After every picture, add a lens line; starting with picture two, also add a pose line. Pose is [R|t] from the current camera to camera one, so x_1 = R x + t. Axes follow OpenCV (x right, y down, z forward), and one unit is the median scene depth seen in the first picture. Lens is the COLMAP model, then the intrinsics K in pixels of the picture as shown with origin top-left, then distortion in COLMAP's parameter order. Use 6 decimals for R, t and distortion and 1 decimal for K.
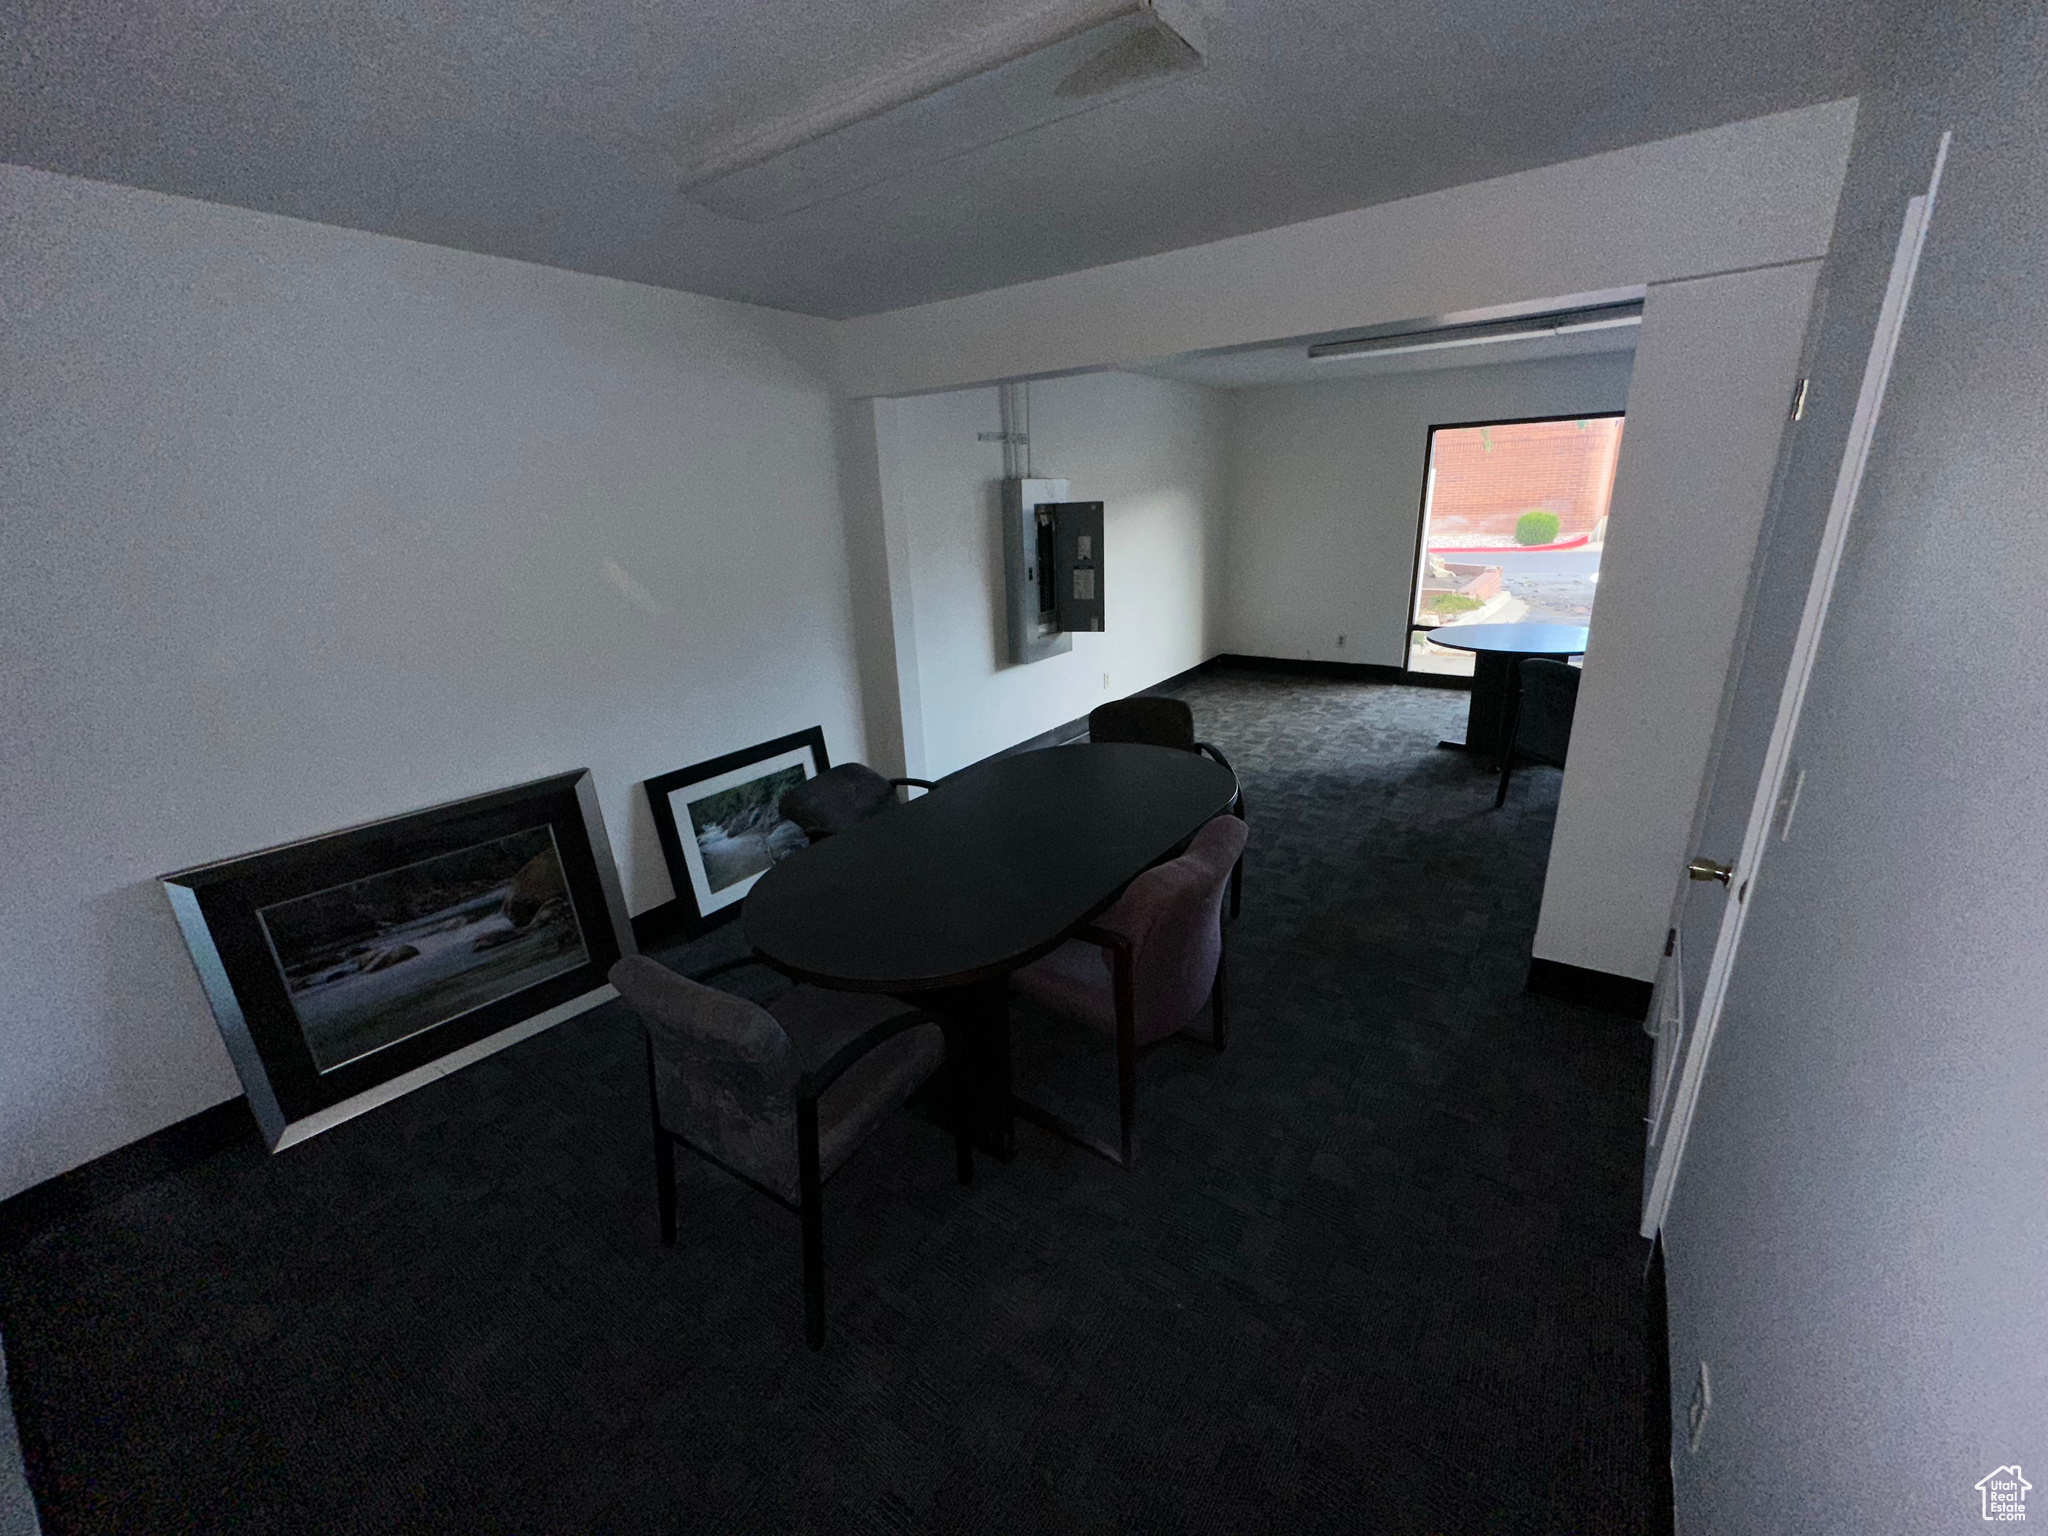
lens RADIAL K [[821.5, 0, 1028.1], [0, 821.5, 739.7], [0, 0, 1]] dist [-0.001922, 0.000112]
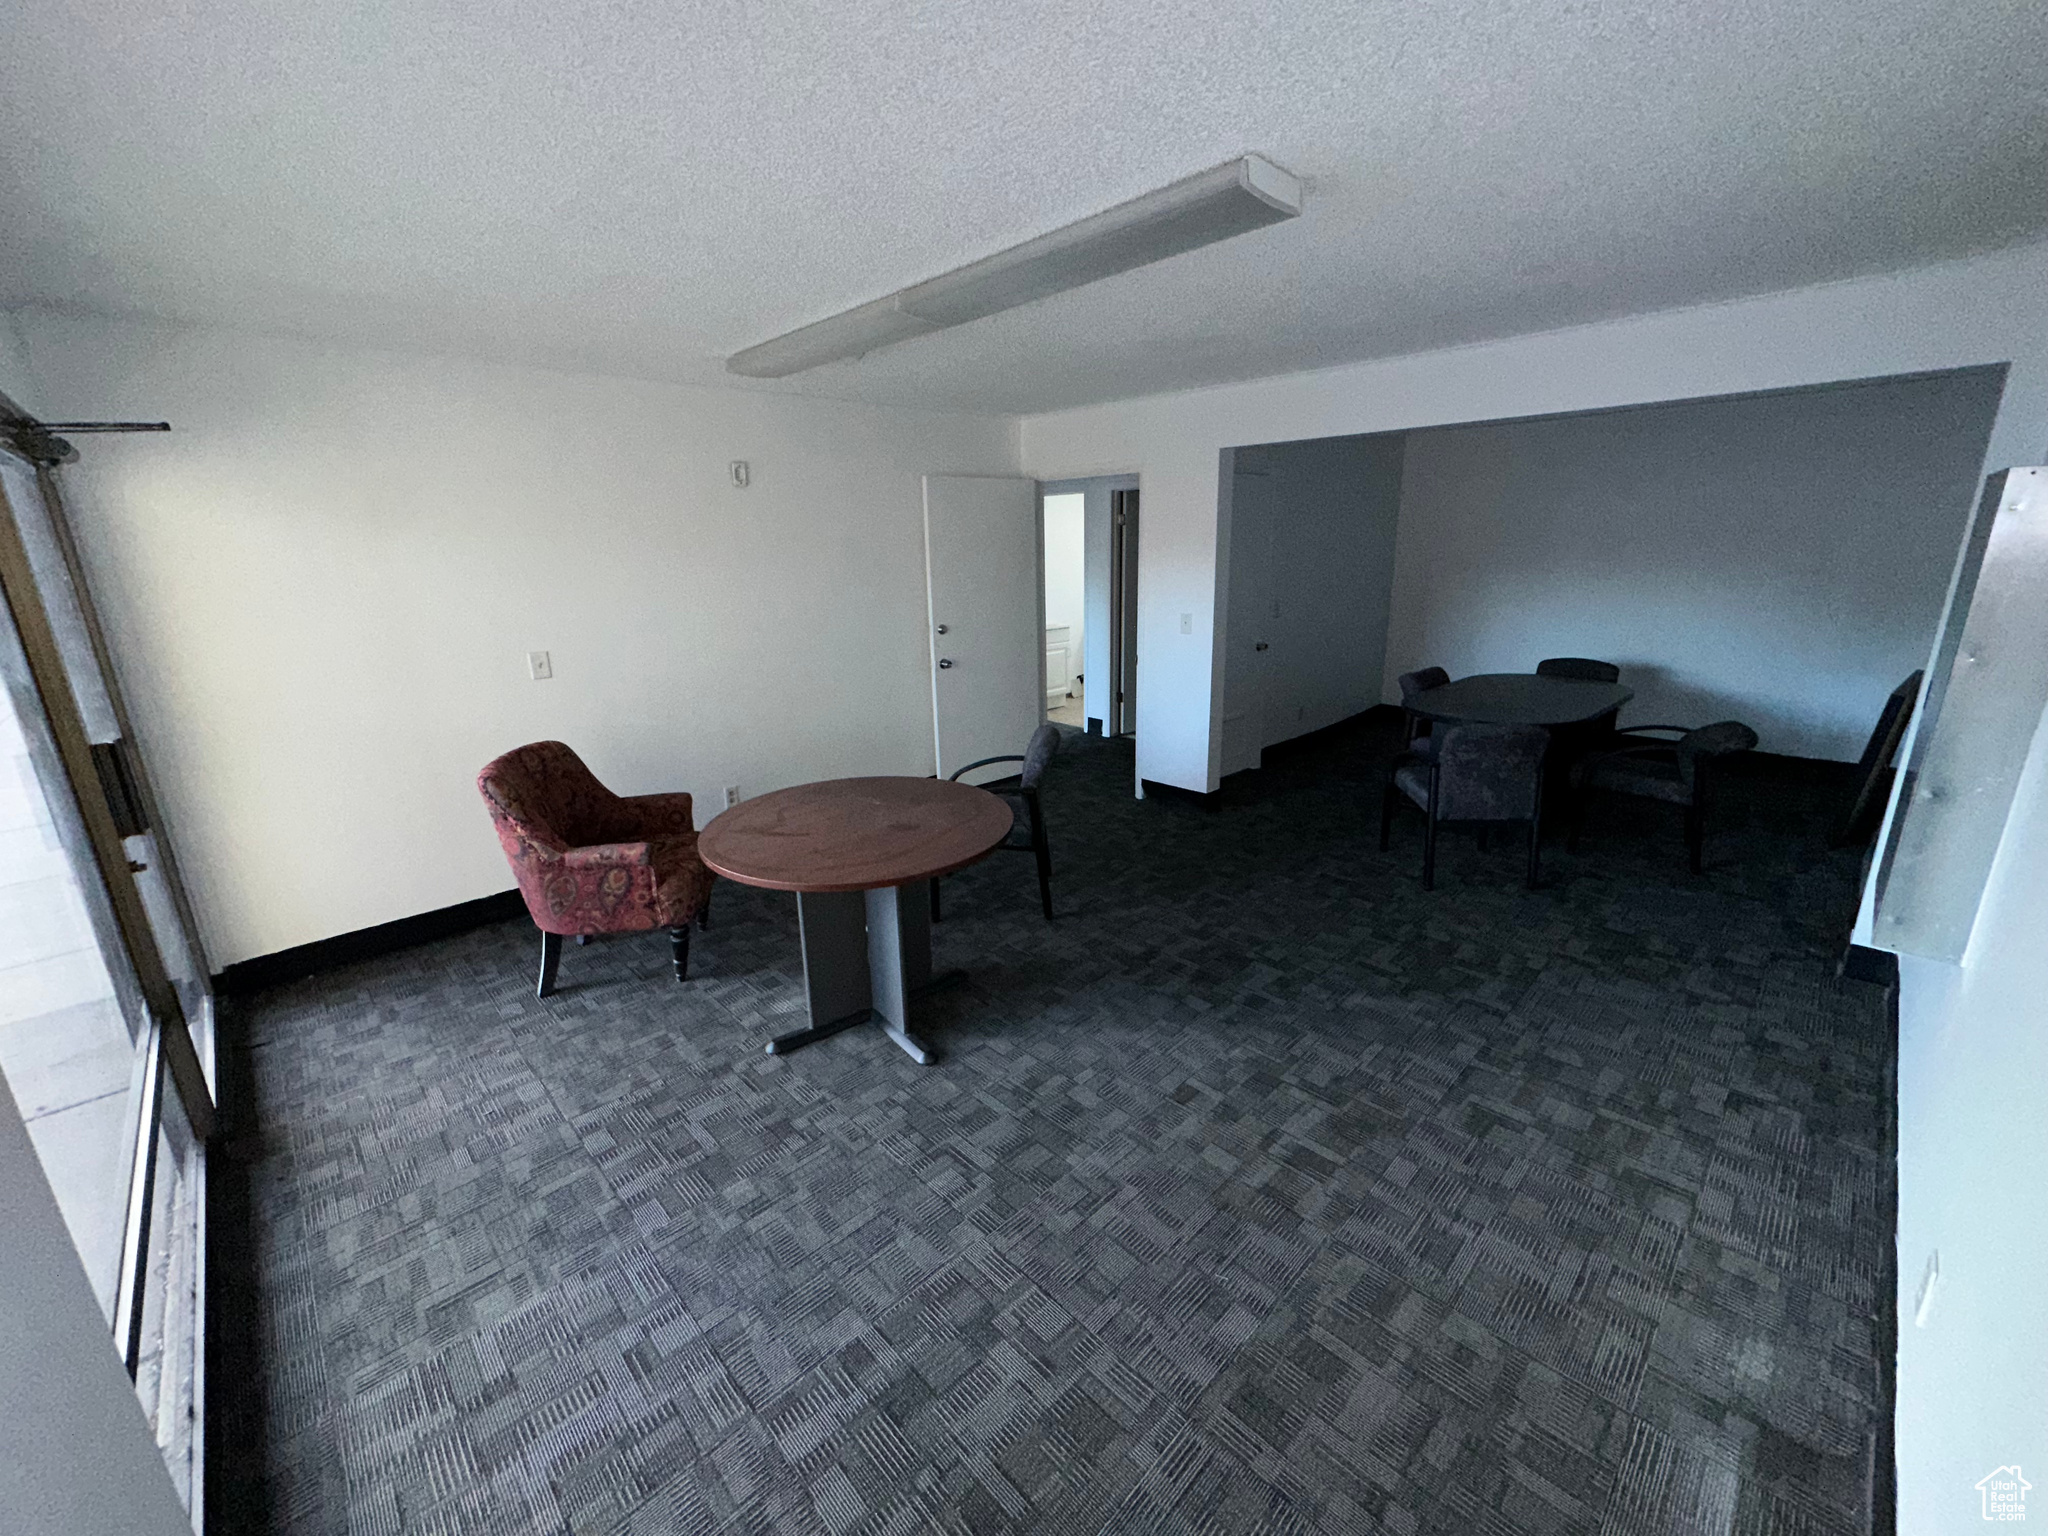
lens RADIAL K [[817.5, 0, 1024.0], [0, 817.5, 768.0], [0, 0, 1]] dist [-0.000615, 0.000602]
pose [[-0.980603, 0.008835, 0.195805, 0.383595], [0.111315, 0.847348, 0.519240, -0.444408], [-0.161328, 0.530964, -0.831896, 1.454050]]
